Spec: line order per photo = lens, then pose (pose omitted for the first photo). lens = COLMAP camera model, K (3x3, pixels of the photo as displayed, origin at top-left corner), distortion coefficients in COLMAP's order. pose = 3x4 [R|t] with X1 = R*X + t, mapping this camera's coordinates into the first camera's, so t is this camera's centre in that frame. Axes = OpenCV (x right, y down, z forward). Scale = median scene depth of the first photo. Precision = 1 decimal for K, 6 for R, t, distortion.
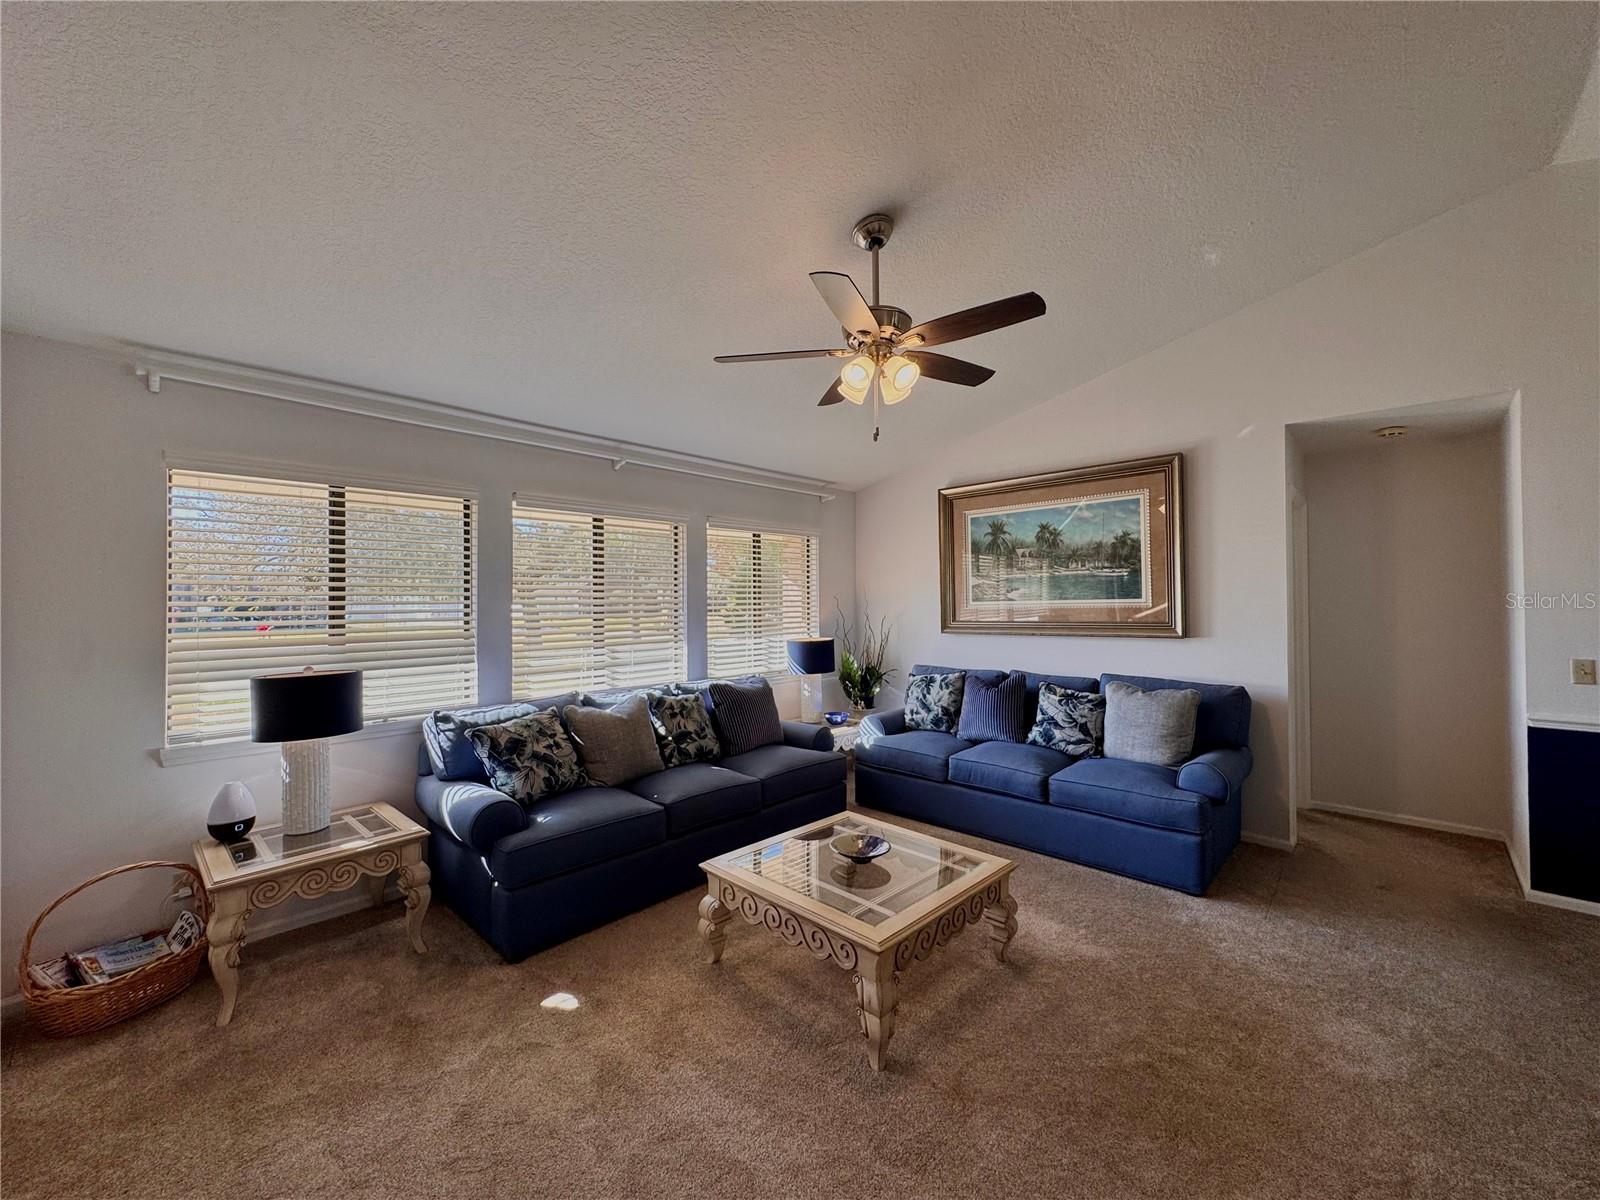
lens RADIAL K [[636.0, 0, 789.8], [0, 636.0, 603.9], [0, 0, 1]] dist [0.002375, -0.000303]
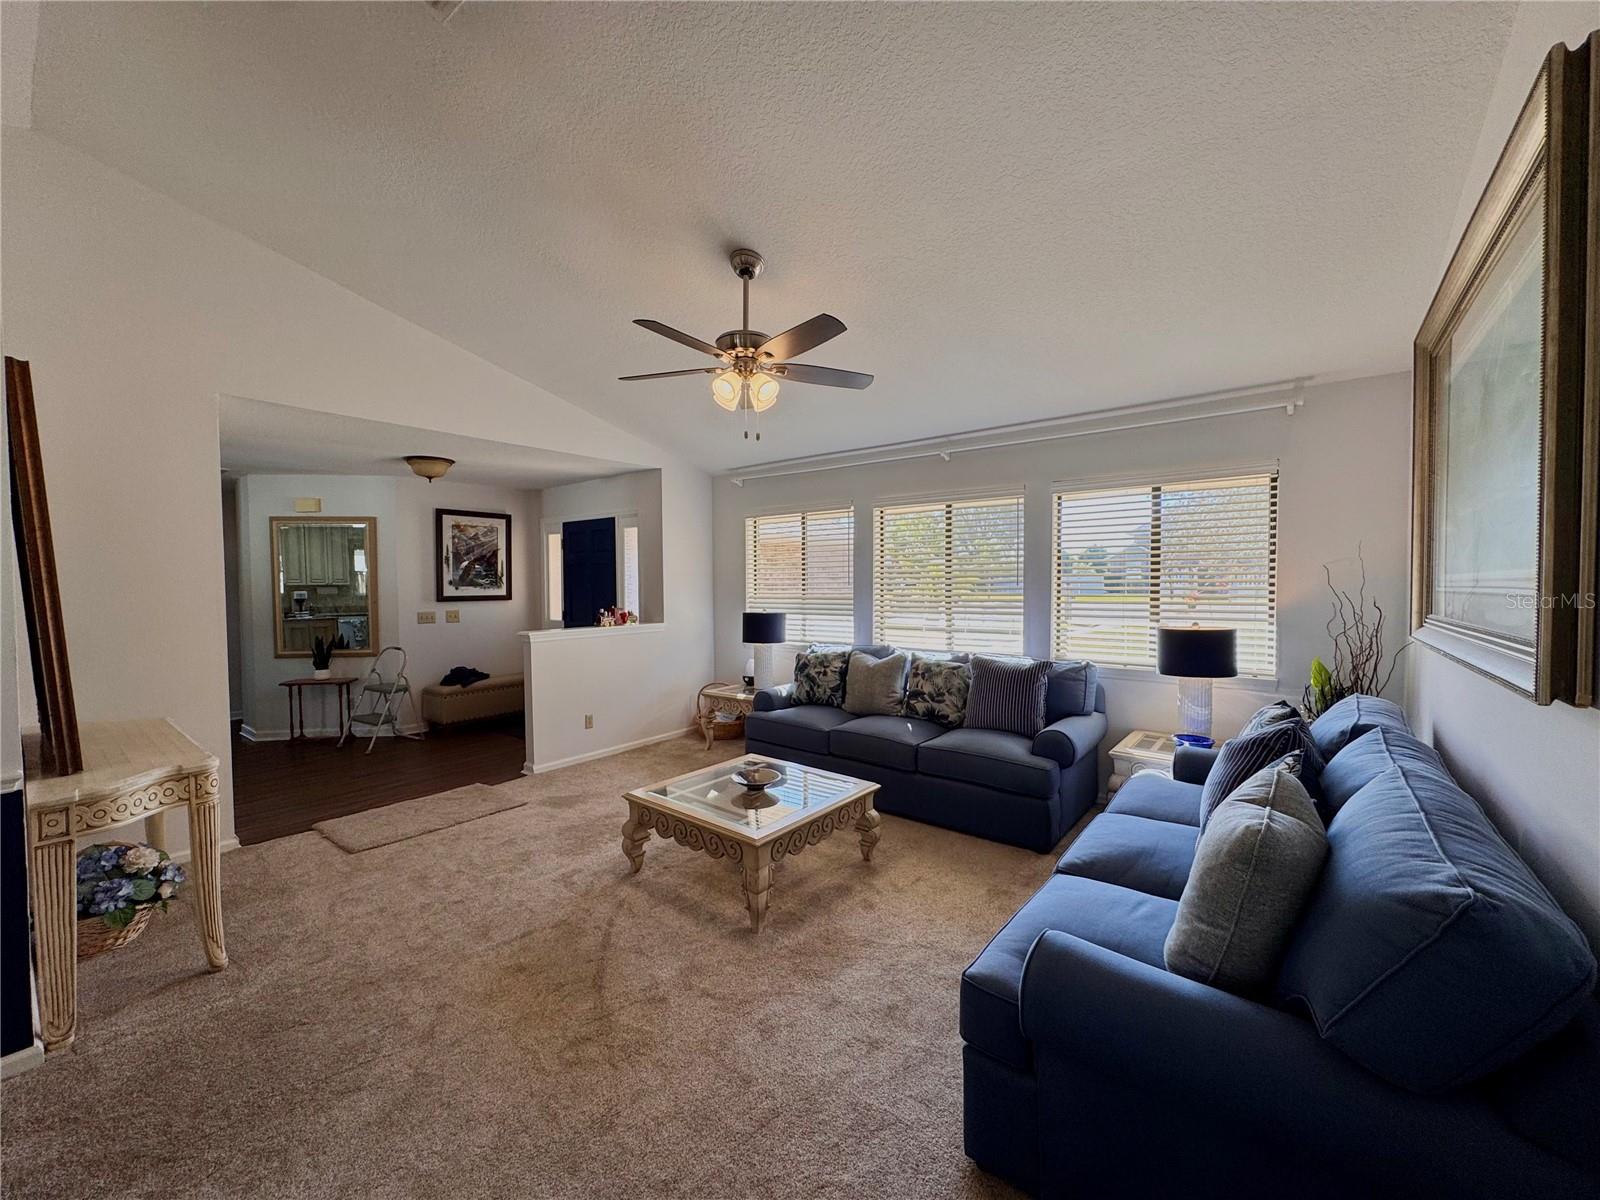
lens RADIAL K [[636.0, 0, 792.2], [0, 636.0, 598.7], [0, 0, 1]] dist [0.002375, -0.000303]
pose [[0.101769, 0.047158, -0.993690, 0.968251], [0.016412, 0.998660, 0.049075, -0.026157], [0.994673, -0.021302, 0.100859, 0.675770]]
